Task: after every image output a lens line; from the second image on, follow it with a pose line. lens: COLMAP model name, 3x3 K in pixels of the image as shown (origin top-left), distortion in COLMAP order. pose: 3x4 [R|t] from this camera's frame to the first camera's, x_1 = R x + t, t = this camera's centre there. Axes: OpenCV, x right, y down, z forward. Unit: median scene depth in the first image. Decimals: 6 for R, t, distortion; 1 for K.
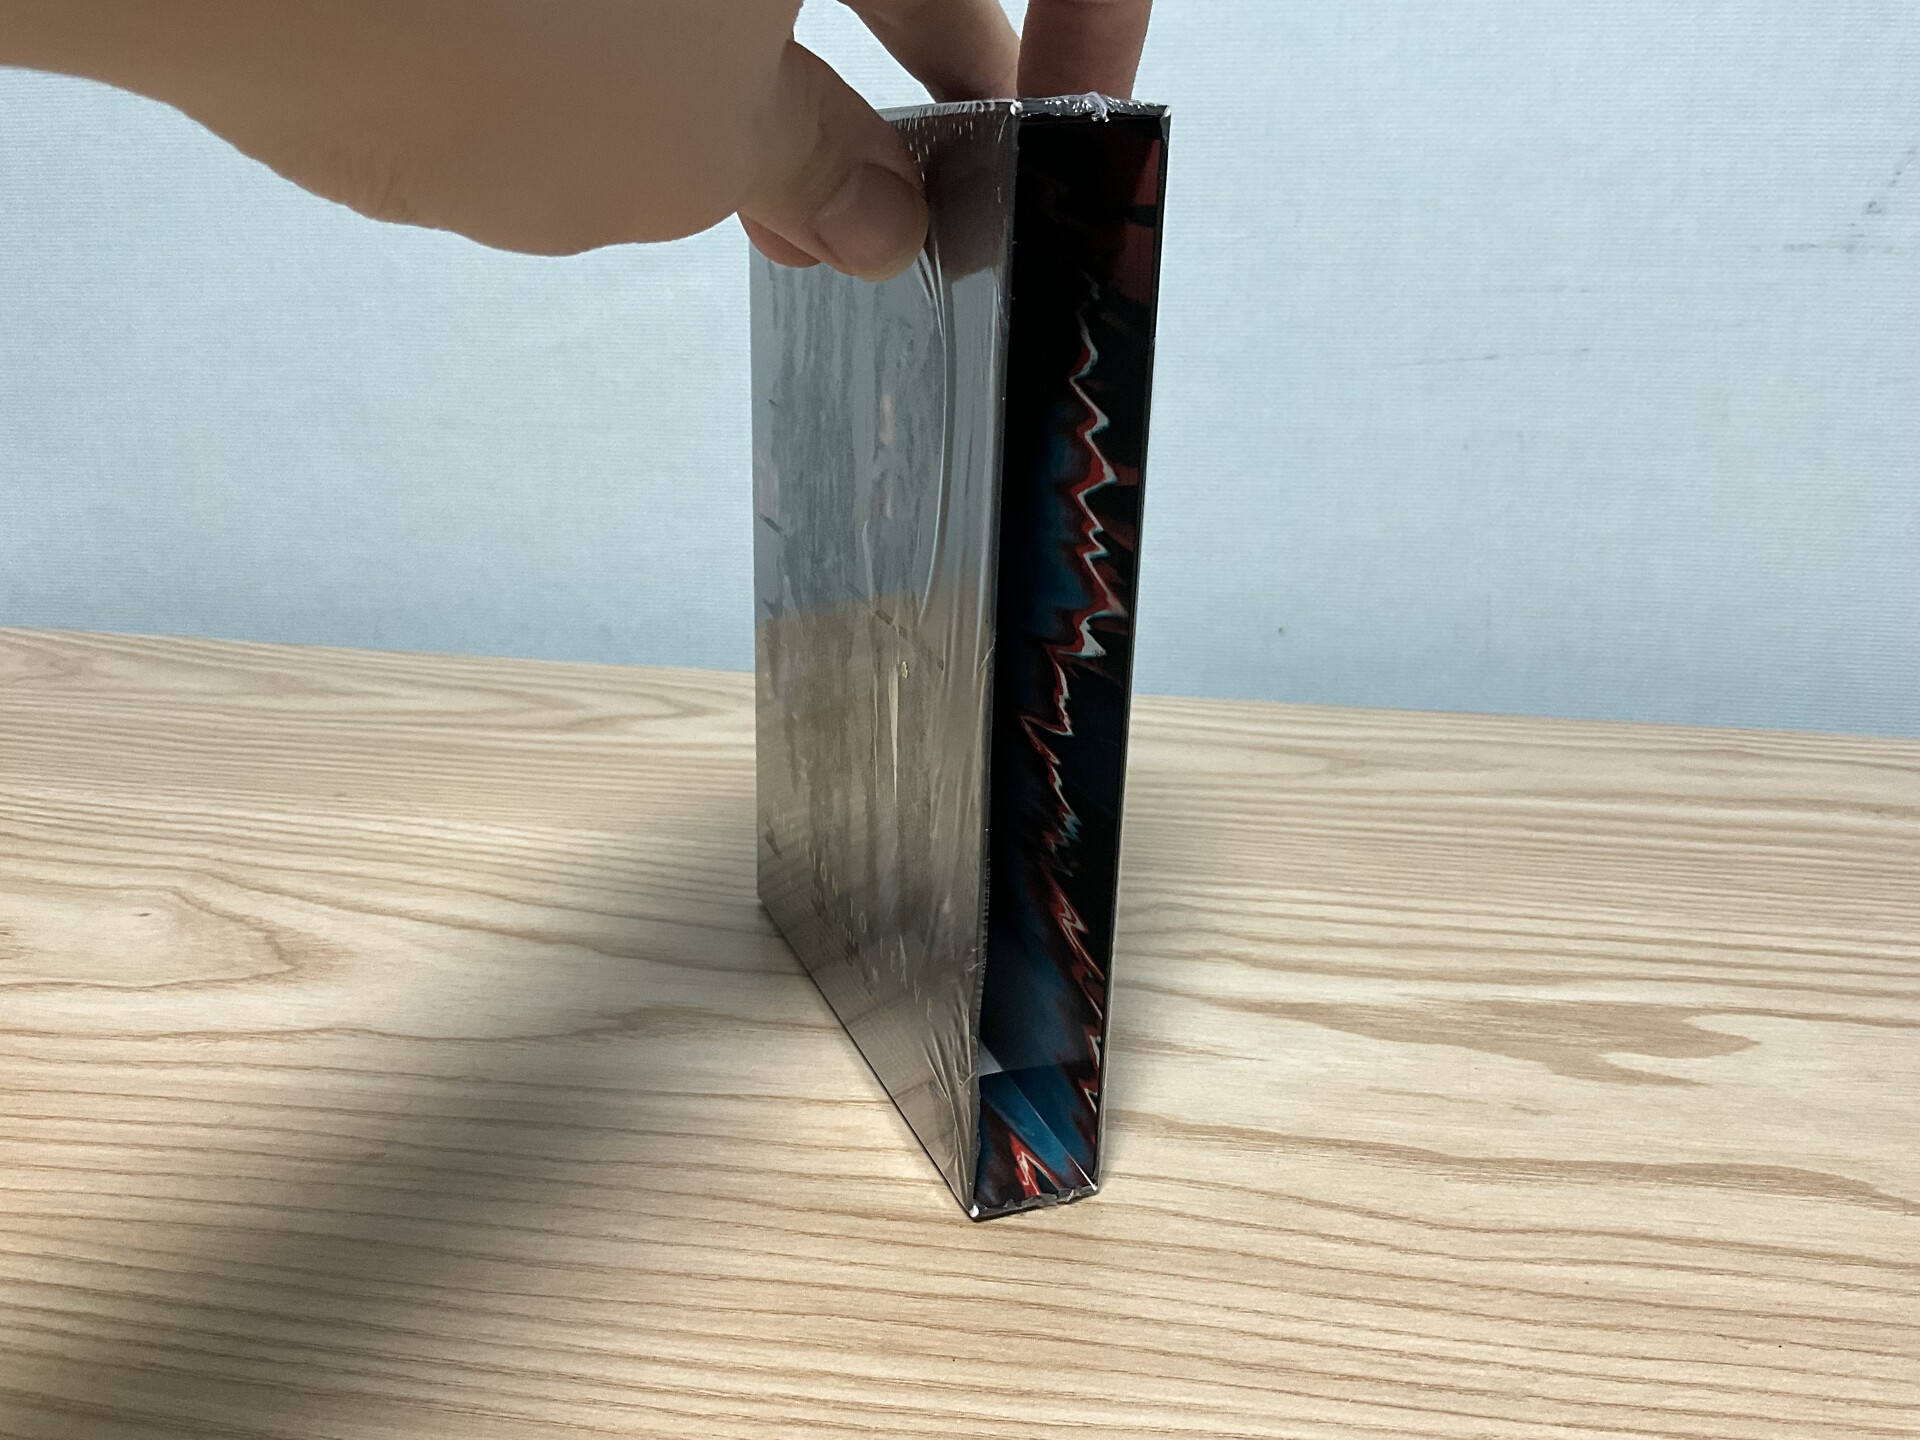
lens RADIAL K [[1609.8, 0, 958.3], [0, 1609.8, 712.5], [0, 0, 1]] dist [0.079451, -0.179063]
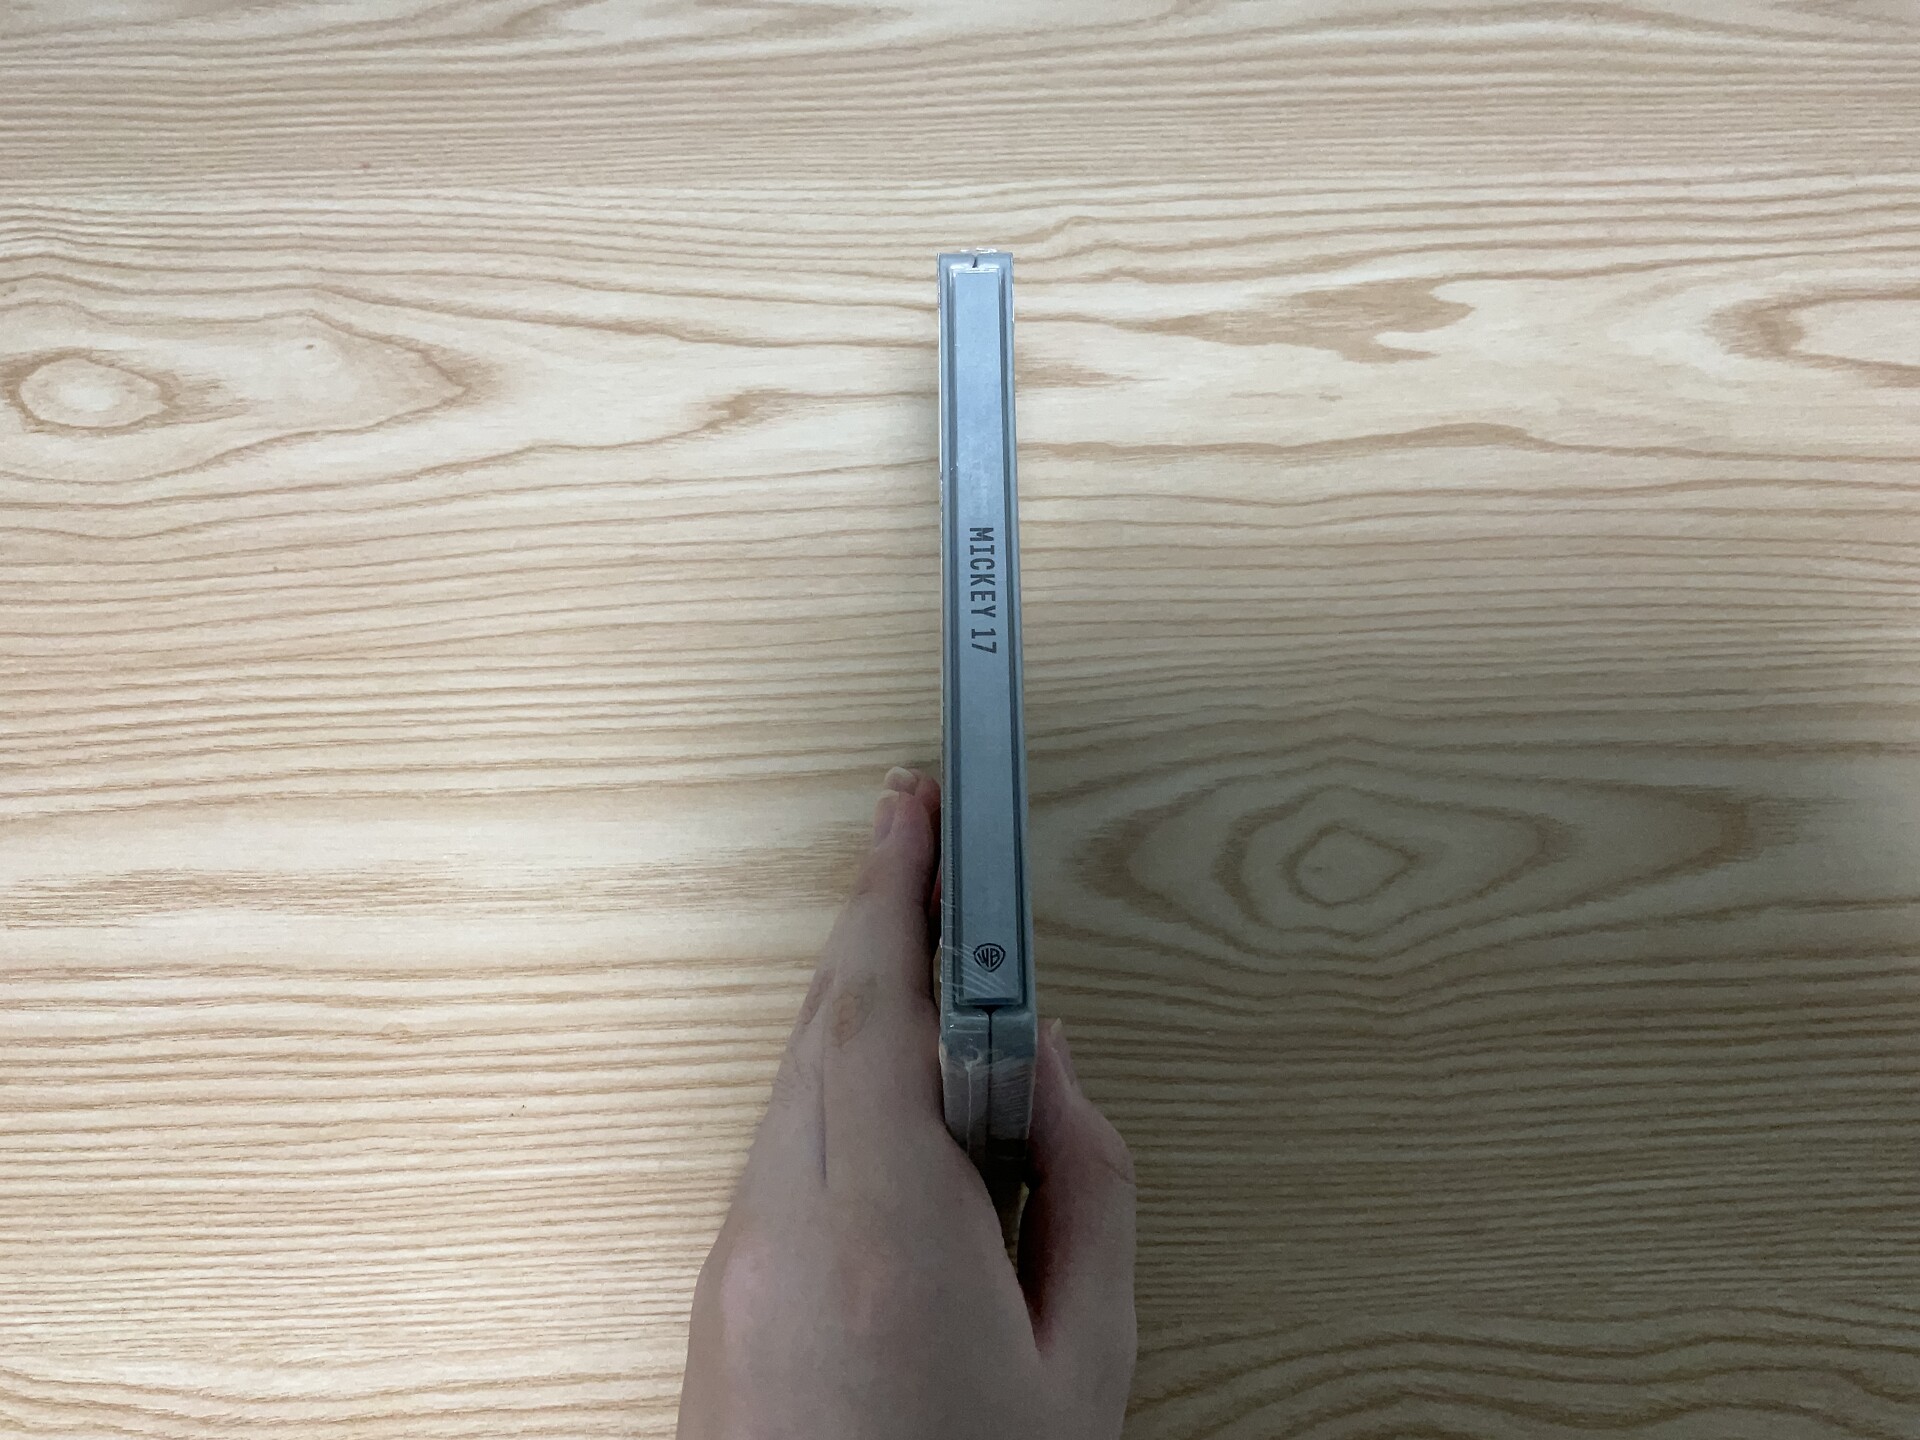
lens RADIAL K [[1609.8, 0, 957.4], [0, 1609.8, 734.0], [0, 0, 1]] dist [0.079451, -0.179063]
pose [[0.979079, -0.177844, 0.098877, -0.187770], [0.064288, 0.731388, 0.678924, -0.520376], [-0.193060, -0.658364, 0.727520, -0.257771]]
